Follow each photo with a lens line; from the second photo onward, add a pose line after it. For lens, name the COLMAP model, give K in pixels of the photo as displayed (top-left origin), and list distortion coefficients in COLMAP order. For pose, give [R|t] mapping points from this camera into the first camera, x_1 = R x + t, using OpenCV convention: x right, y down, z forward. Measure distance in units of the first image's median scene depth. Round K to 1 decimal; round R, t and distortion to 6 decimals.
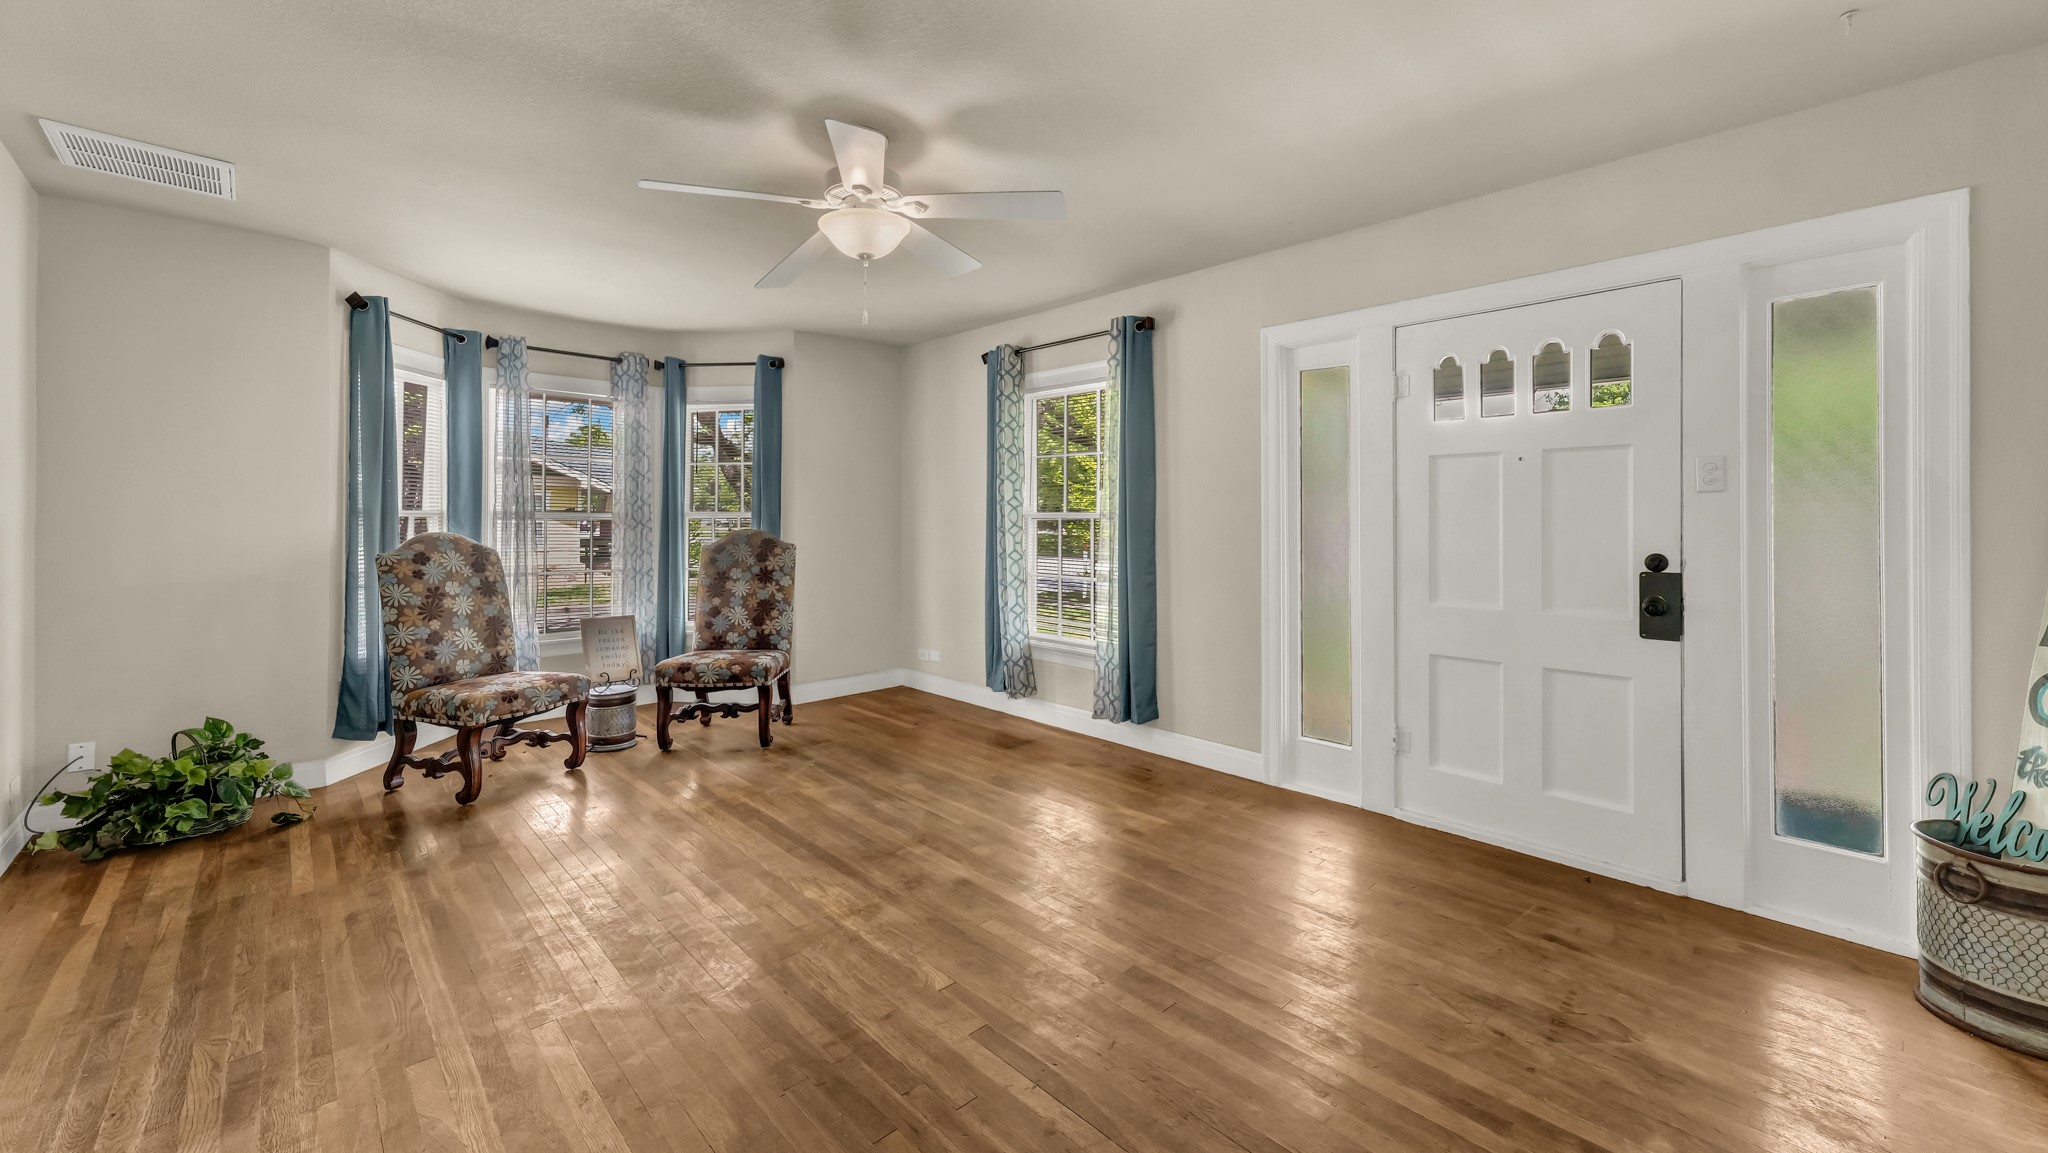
lens RADIAL K [[813.0, 0, 1055.5], [0, 813.0, 513.6], [0, 0, 1]] dist [0.000095, 0.000246]
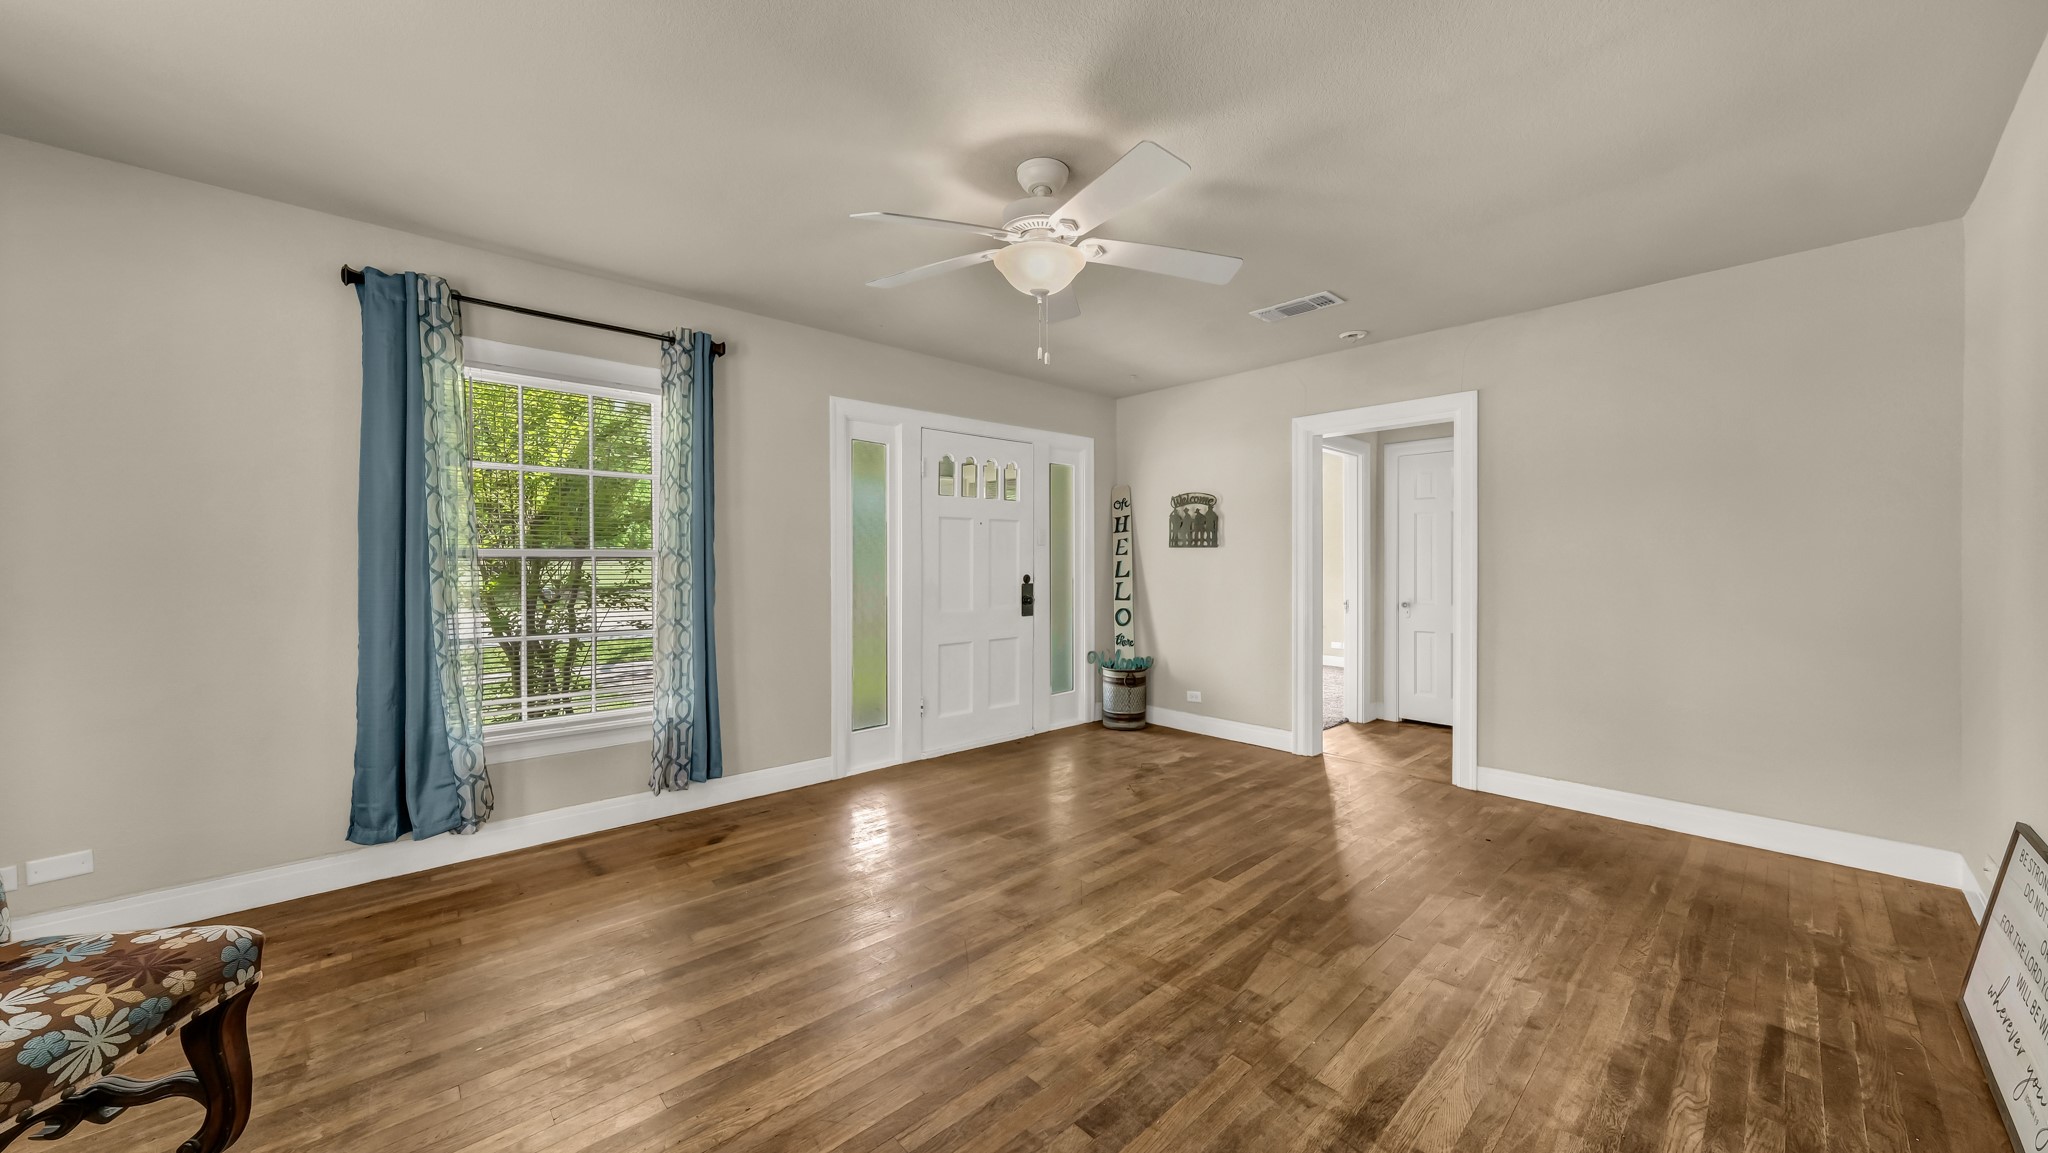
lens RADIAL K [[689.0, 0, 1034.5], [0, 689.0, 562.3], [0, 0, 1]] dist [-0.003290, 0.000034]
pose [[0.029341, -0.007686, 0.999540, -0.975461], [-0.009283, 0.999925, 0.007961, 0.002595], [-0.999526, -0.009513, 0.029268, 0.891681]]
